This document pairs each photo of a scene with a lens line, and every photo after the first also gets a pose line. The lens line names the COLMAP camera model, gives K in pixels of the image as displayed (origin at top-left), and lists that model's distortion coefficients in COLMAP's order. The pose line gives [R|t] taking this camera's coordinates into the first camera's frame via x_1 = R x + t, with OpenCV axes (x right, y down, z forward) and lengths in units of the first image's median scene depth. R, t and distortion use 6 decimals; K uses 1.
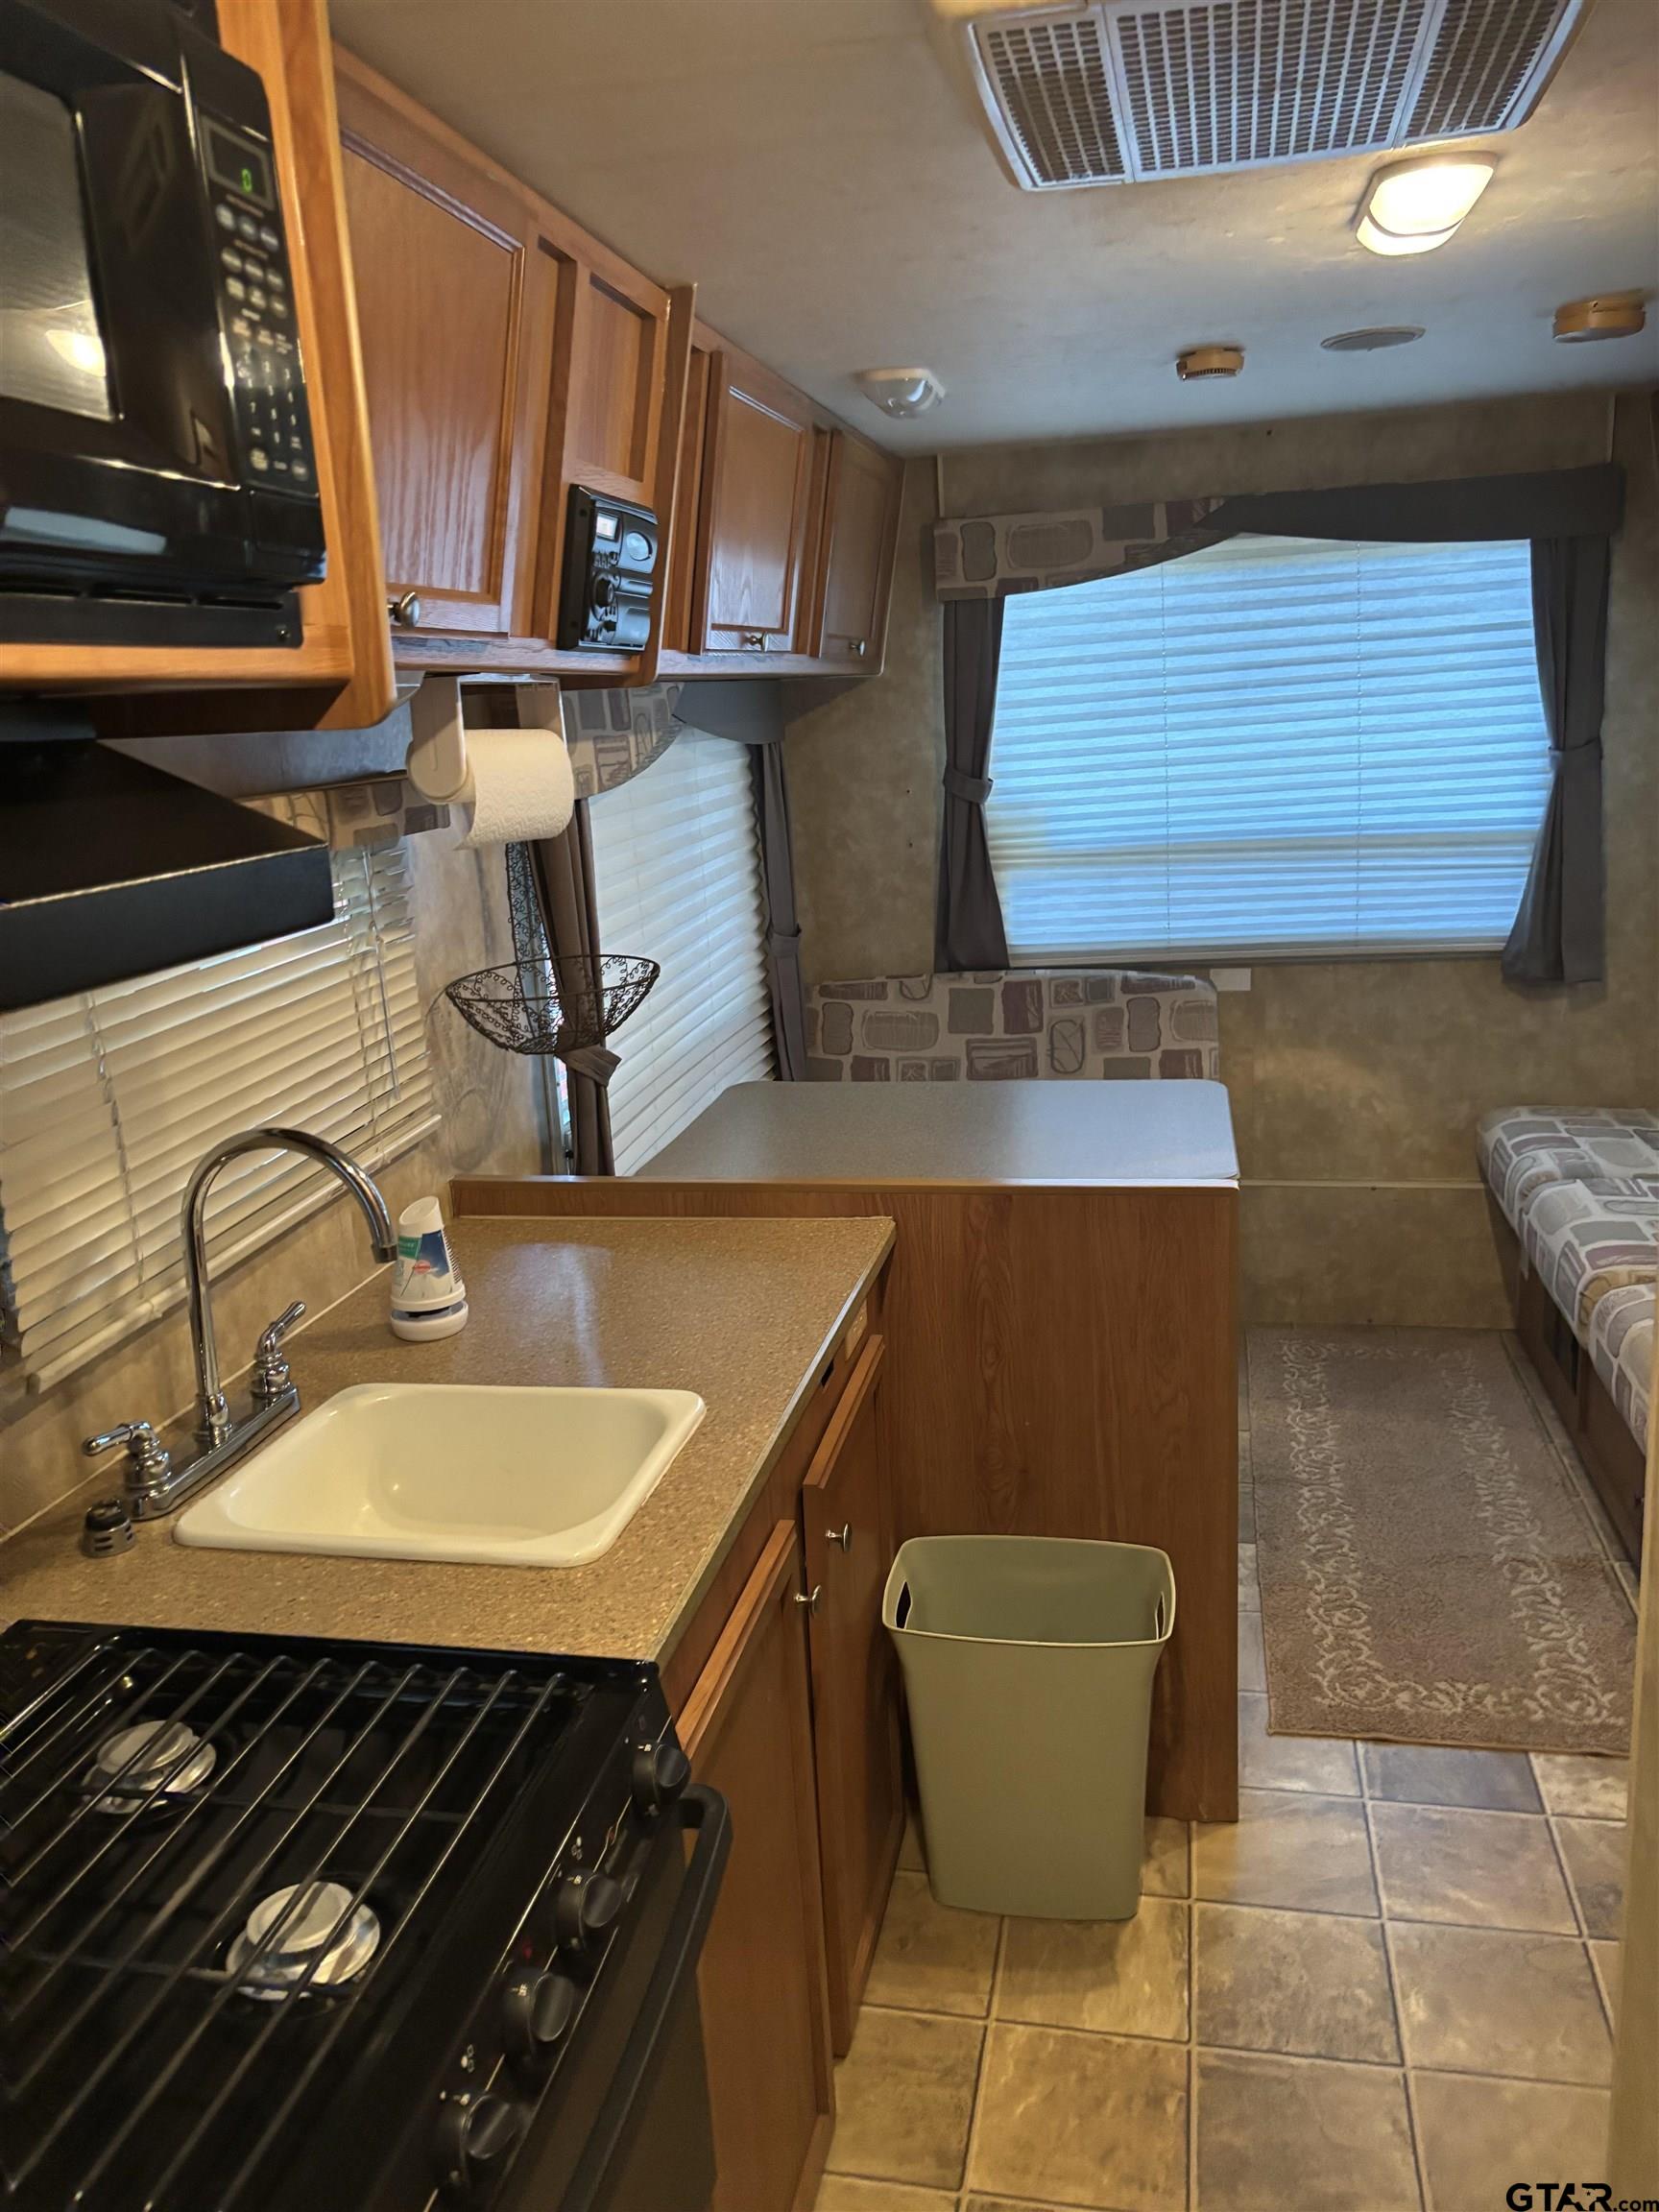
lens RADIAL K [[1691.1, 0, 827.4], [0, 1691.1, 1104.1], [0, 0, 1]] dist [0.035210, -0.029838]
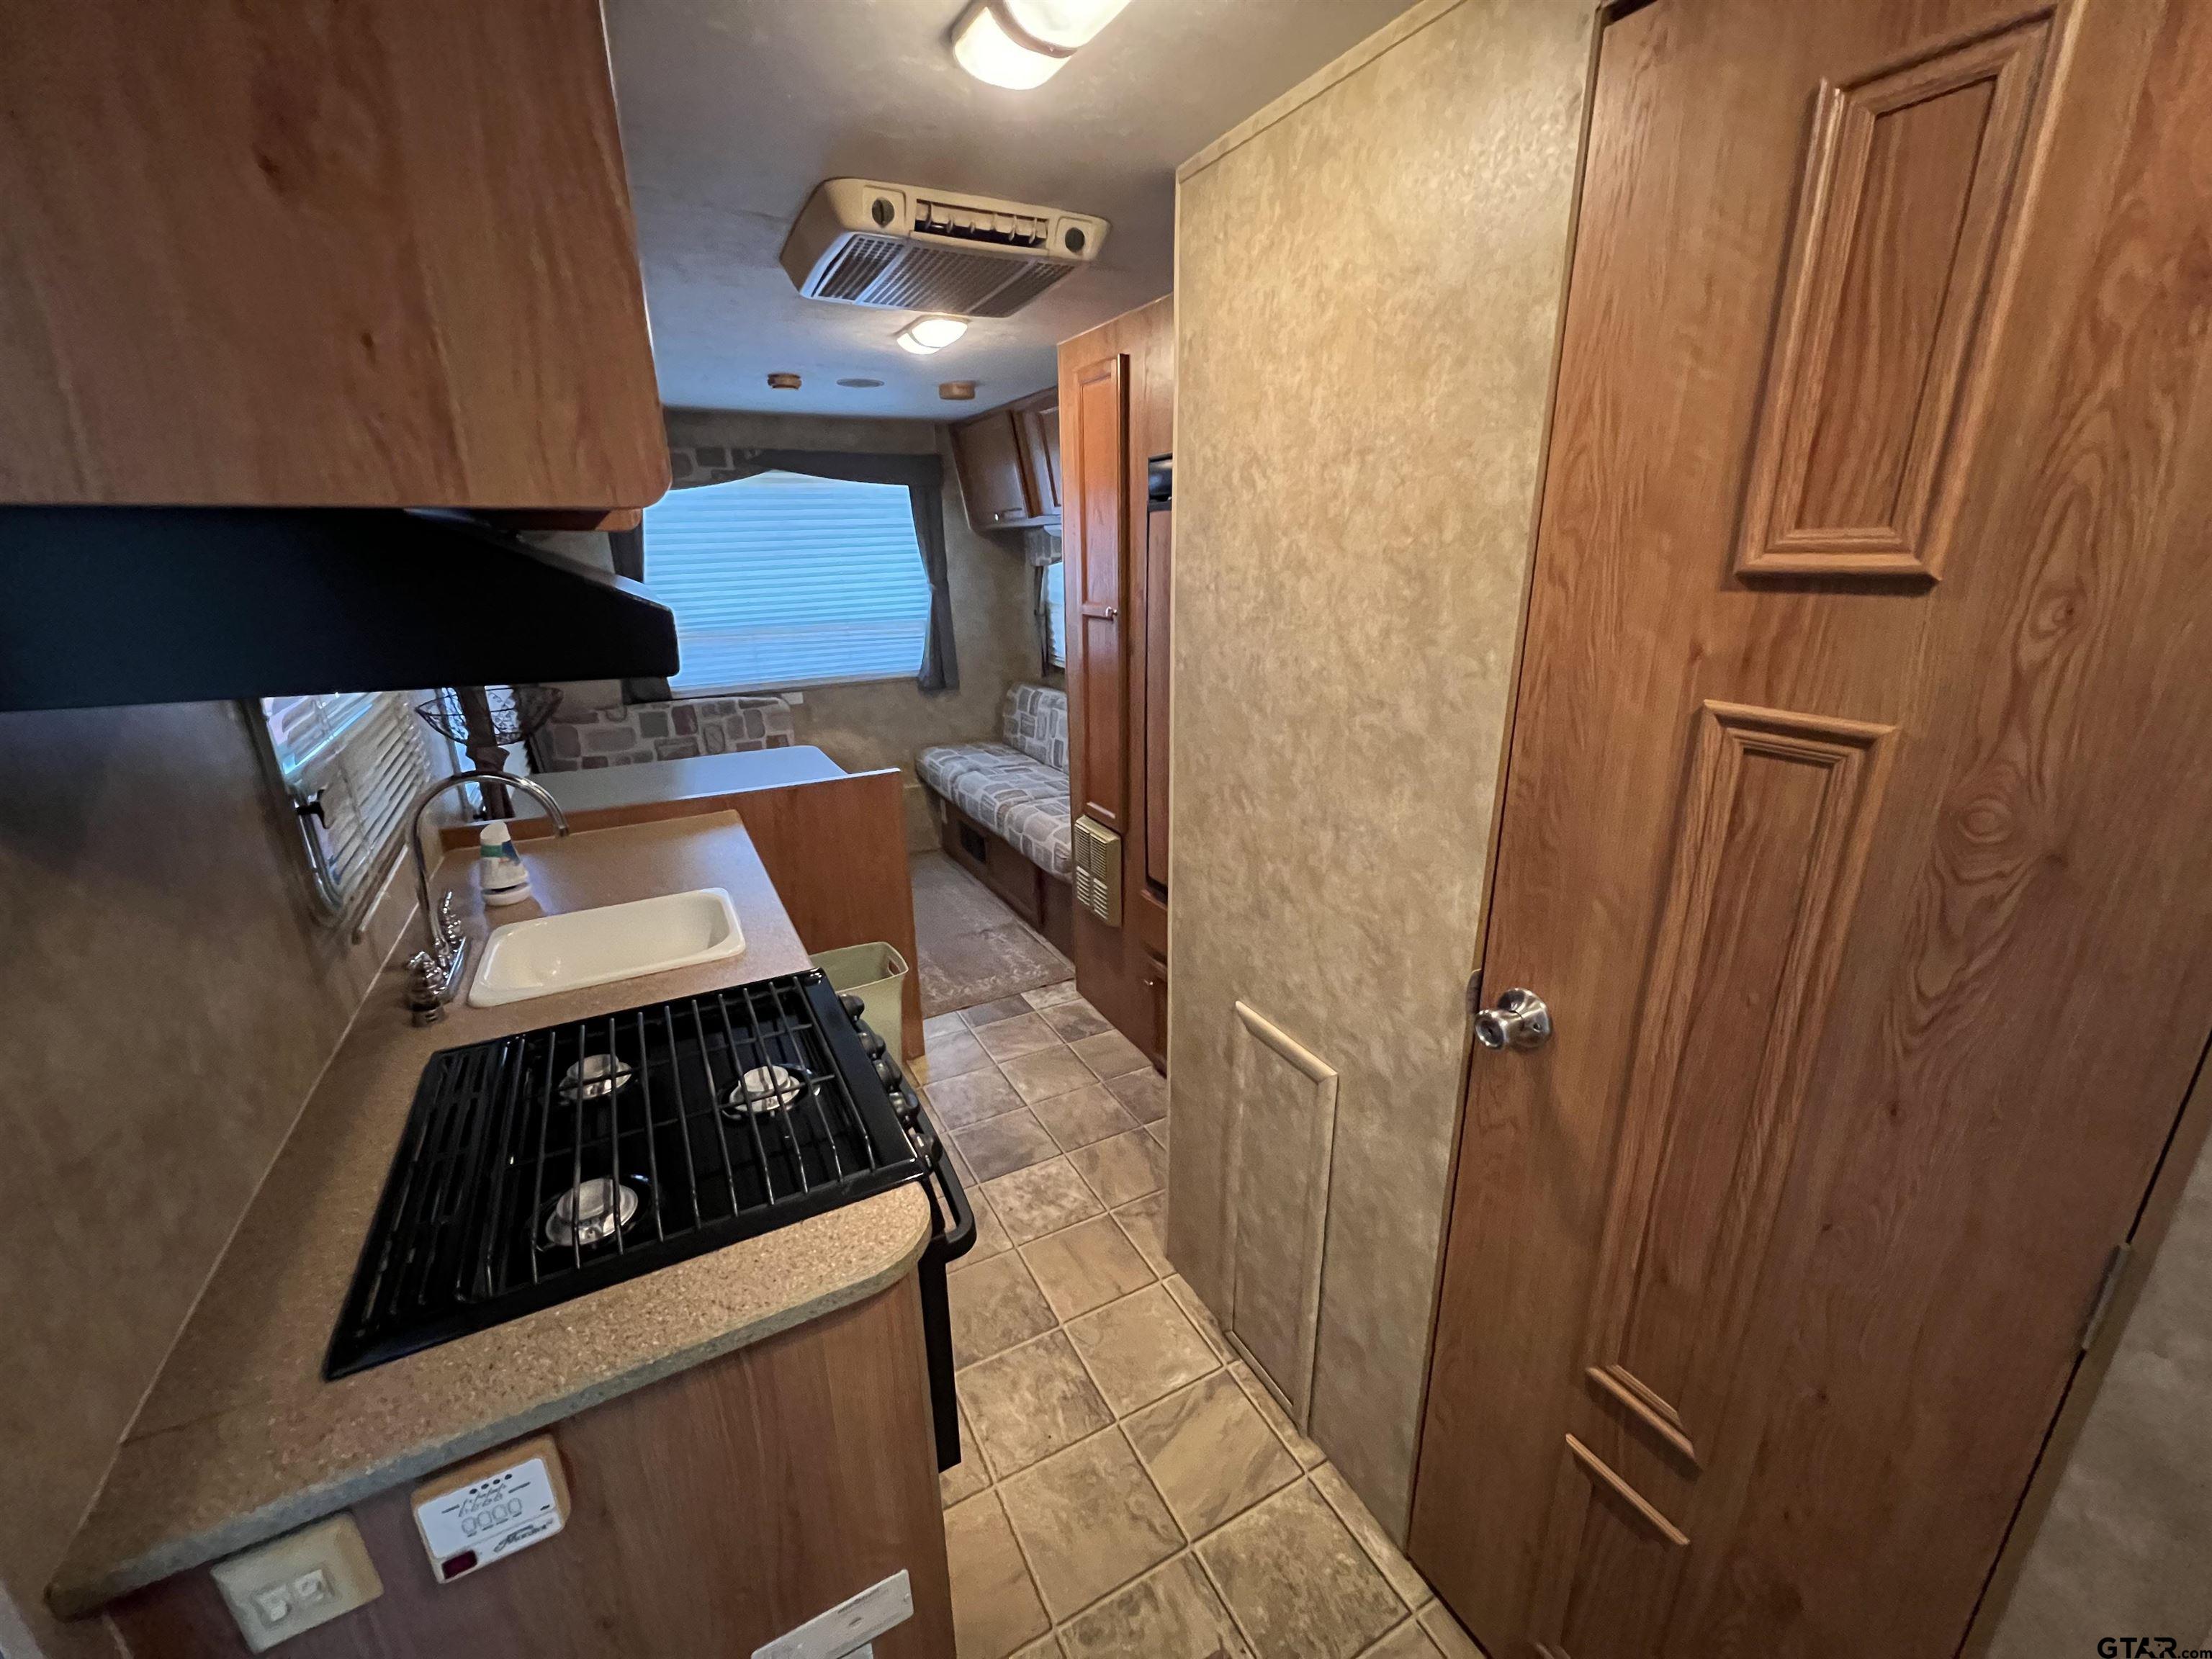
lens RADIAL K [[897.8, 0, 1095.1], [0, 897.8, 833.4], [0, 0, 1]] dist [0.011377, 0.000001]
pose [[0.773226, -0.155069, 0.614878, -0.179290], [0.122472, 0.987902, 0.095132, 0.029167], [-0.622191, 0.001747, 0.782863, -0.052473]]
